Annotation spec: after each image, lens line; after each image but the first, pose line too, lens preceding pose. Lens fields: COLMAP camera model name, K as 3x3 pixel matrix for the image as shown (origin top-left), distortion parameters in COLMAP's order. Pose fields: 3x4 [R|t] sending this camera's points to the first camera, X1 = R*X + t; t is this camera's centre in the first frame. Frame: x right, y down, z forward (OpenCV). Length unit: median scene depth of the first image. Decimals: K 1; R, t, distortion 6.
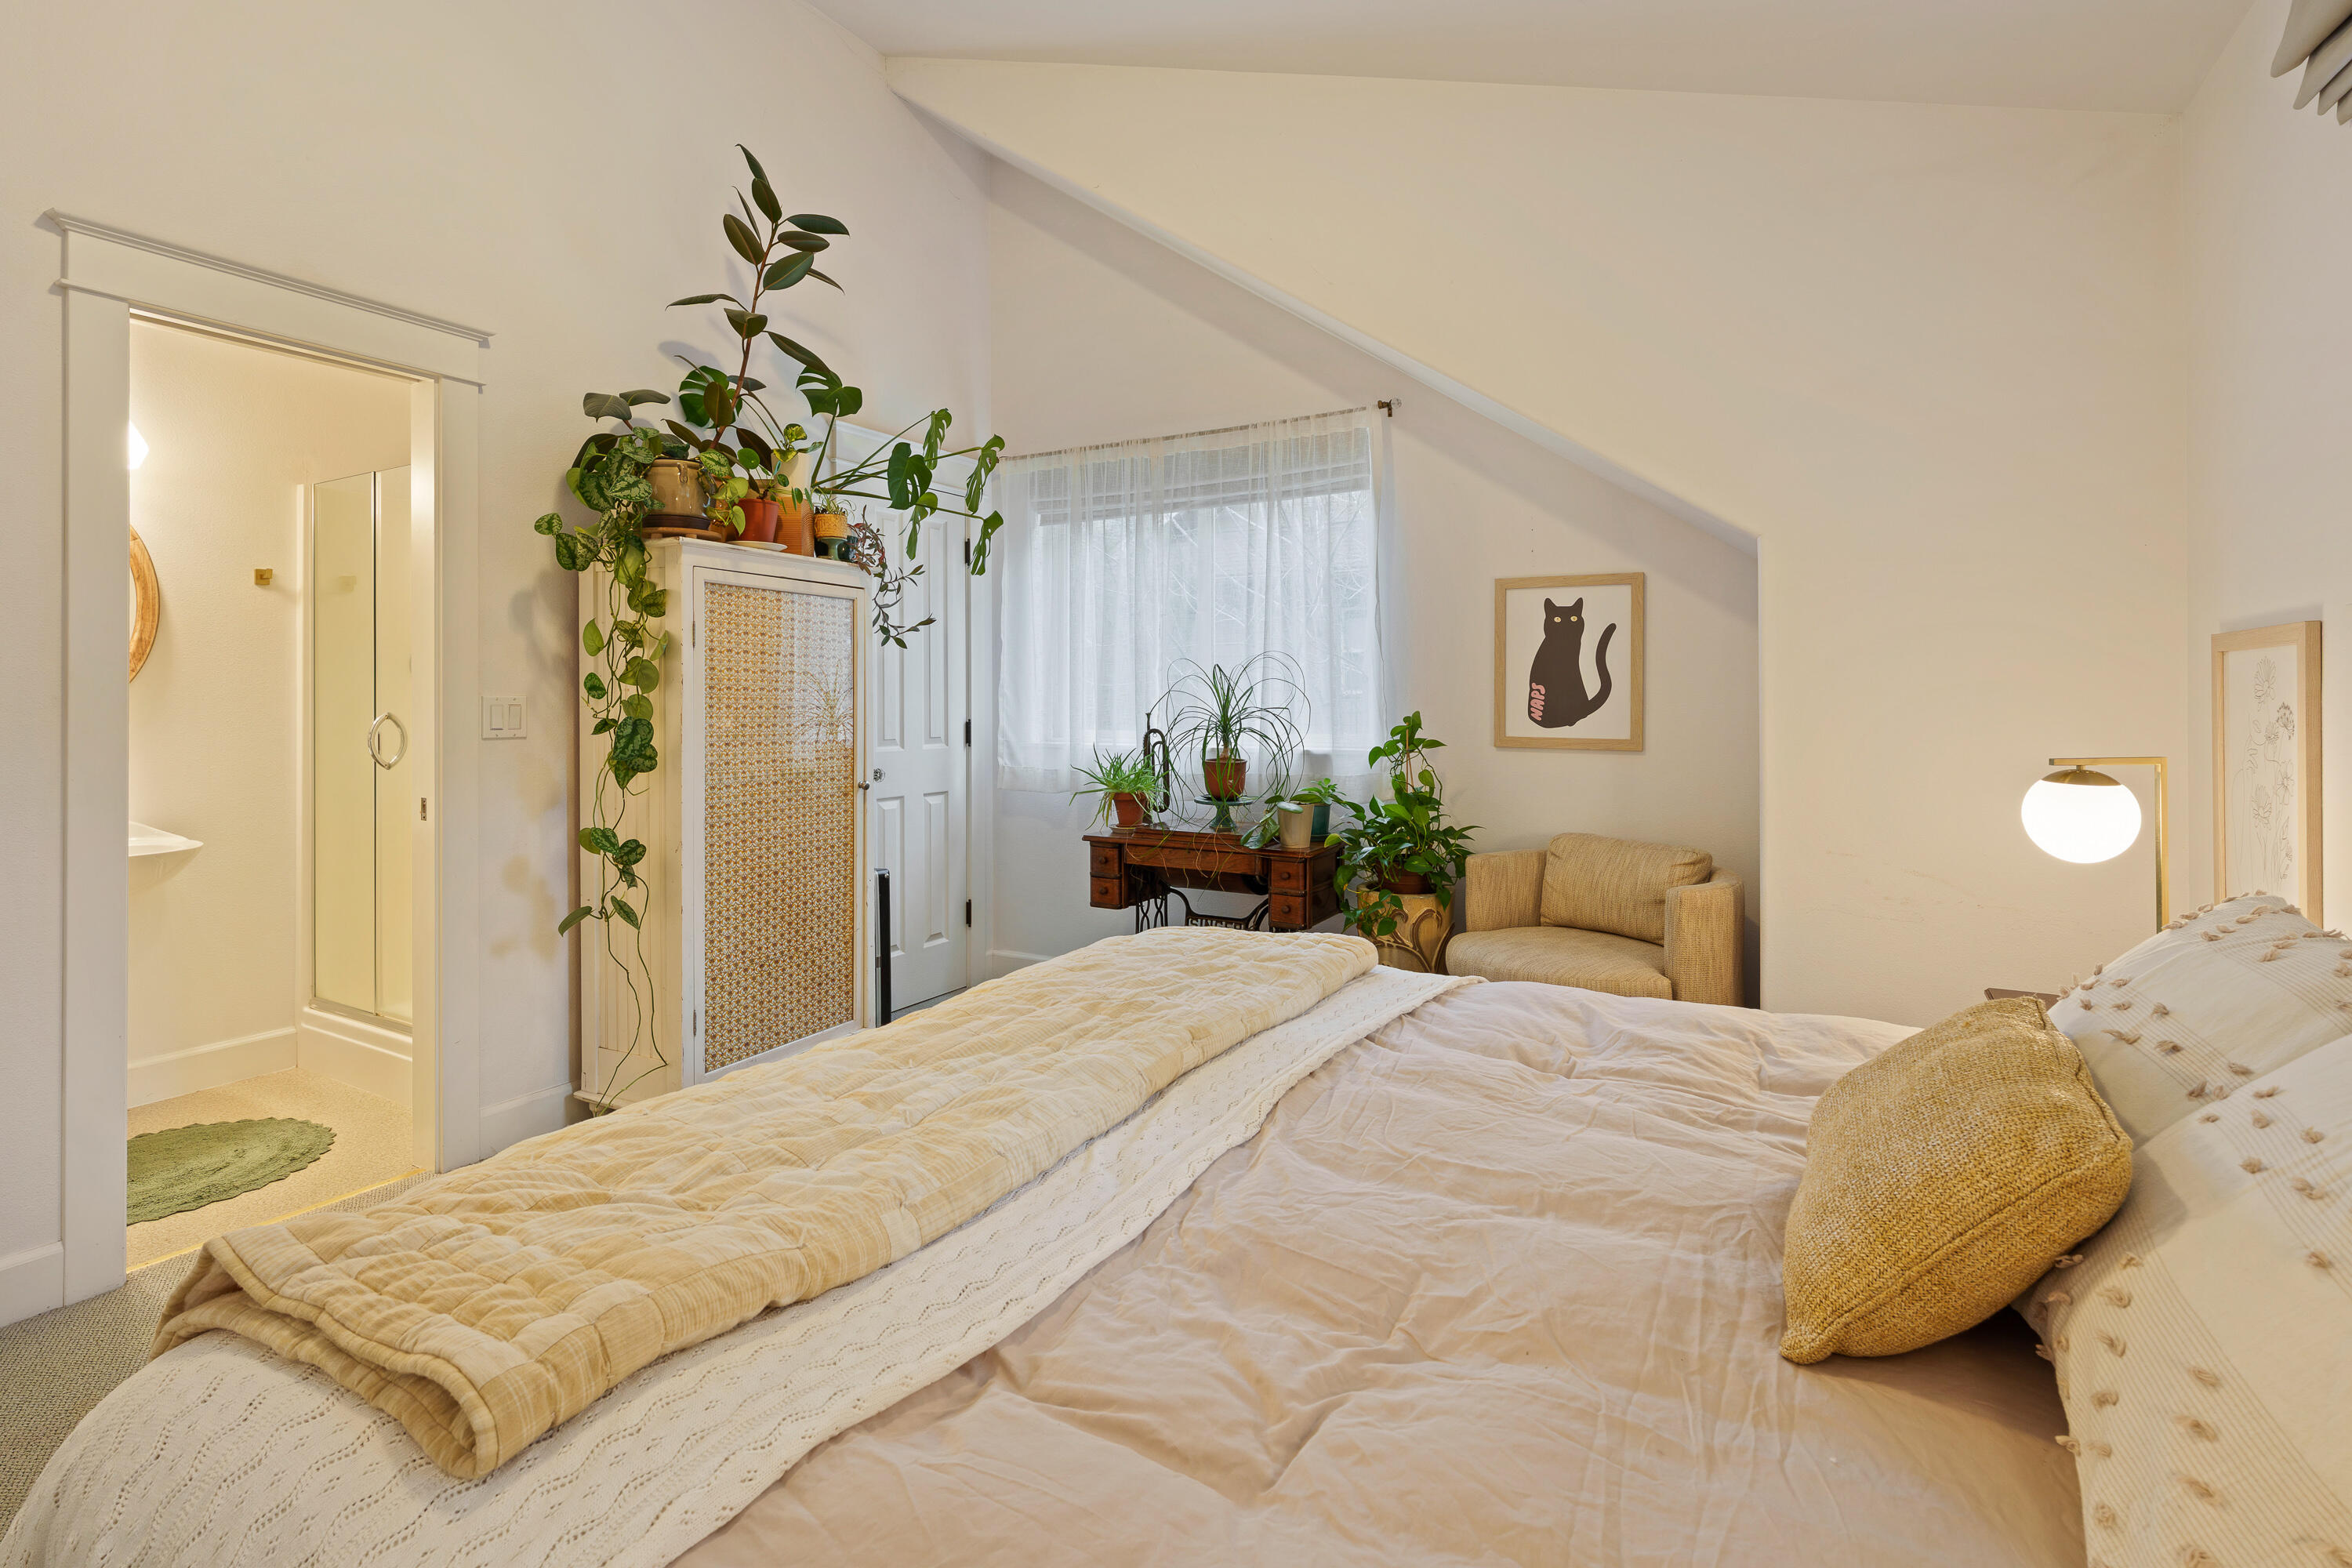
lens RADIAL K [[1100.0, 0, 1178.6], [0, 1100.0, 699.5], [0, 0, 1]] dist [-0.000112, 0.000001]
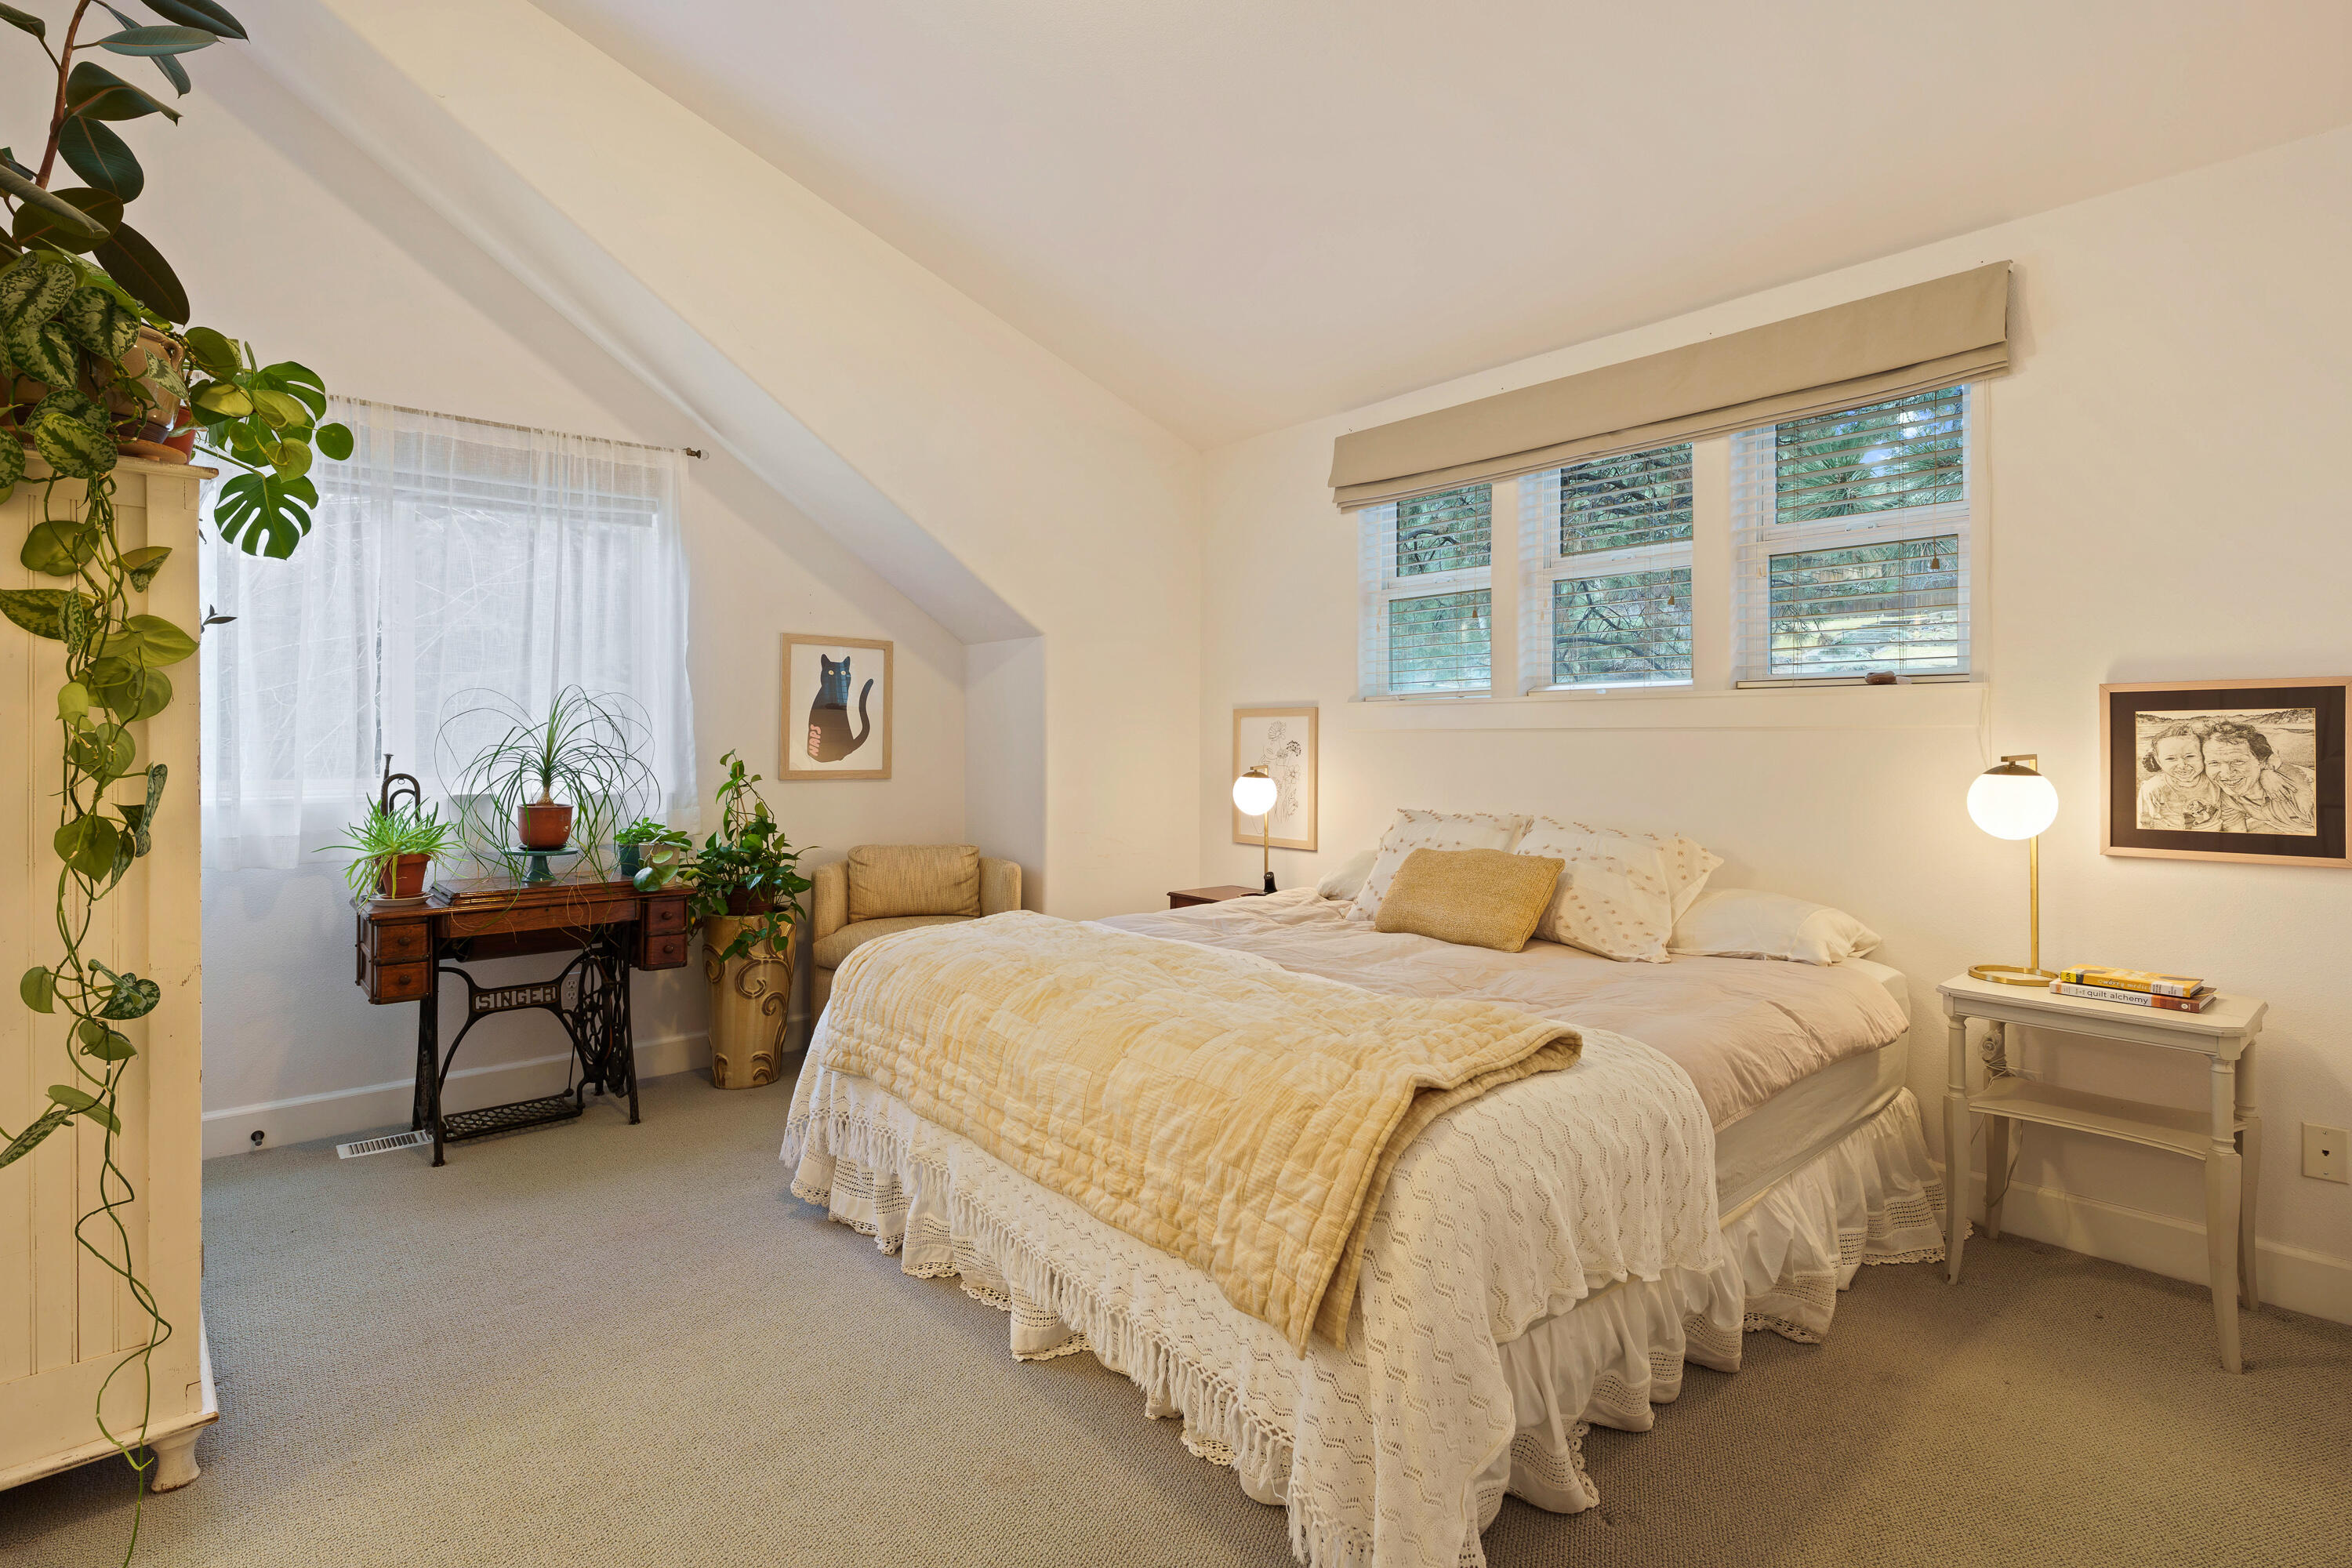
lens RADIAL K [[1146.0, 0, 1176.0], [0, 1146.0, 784.0], [0, 0, 1]] dist [0.000276, 0.000070]
pose [[0.331648, -0.034724, 0.942764, -0.720964], [-0.002849, 0.999281, 0.037808, 0.001077], [-0.943399, -0.015225, 0.331310, 0.221027]]
